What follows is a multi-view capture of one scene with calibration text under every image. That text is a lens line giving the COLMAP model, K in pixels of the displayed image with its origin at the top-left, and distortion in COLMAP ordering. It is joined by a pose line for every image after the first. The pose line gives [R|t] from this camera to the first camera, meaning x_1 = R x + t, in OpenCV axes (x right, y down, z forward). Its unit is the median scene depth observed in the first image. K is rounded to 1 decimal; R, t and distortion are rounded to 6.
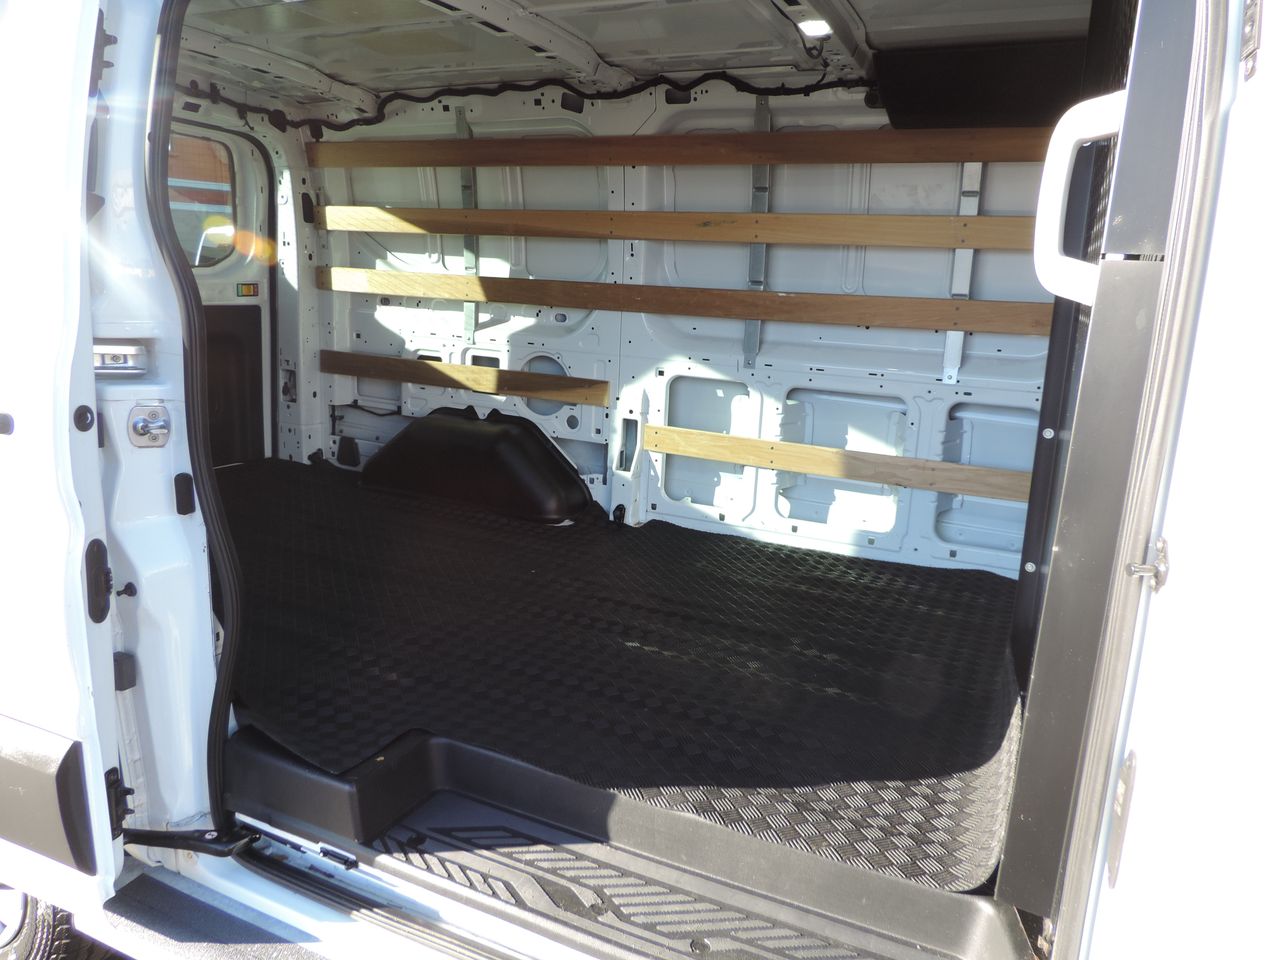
lens RADIAL K [[889.3, 0, 643.9], [0, 889.3, 475.4], [0, 0, 1]] dist [-0.034450, -0.000669]
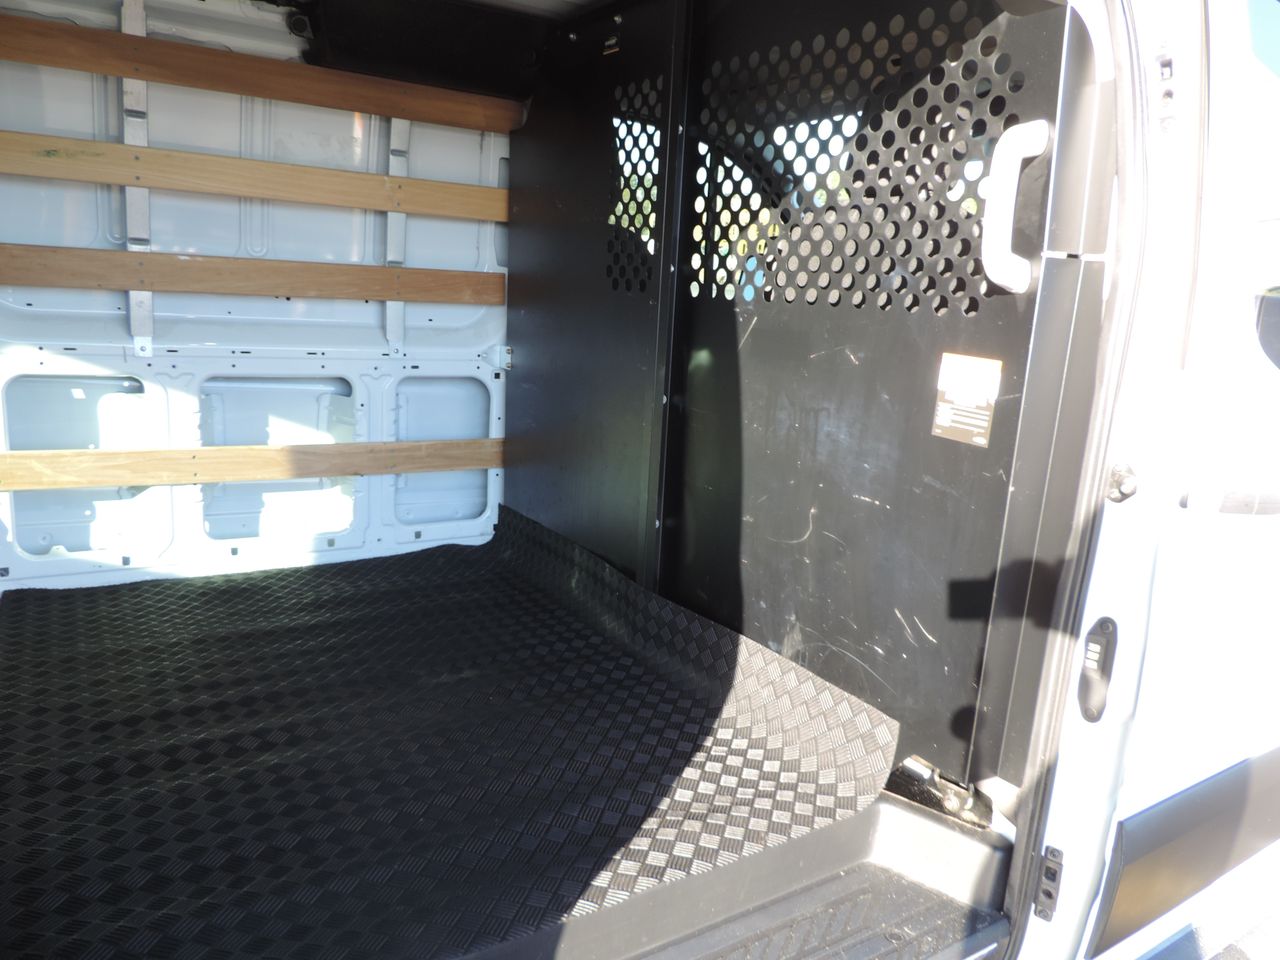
lens RADIAL K [[889.3, 0, 643.9], [0, 889.3, 475.4], [0, 0, 1]] dist [-0.034450, -0.000669]
pose [[0.532660, -0.179348, 0.827108, -0.296691], [0.137581, 0.982639, 0.124470, -0.059049], [-0.835072, 0.047494, 0.548087, 0.261148]]
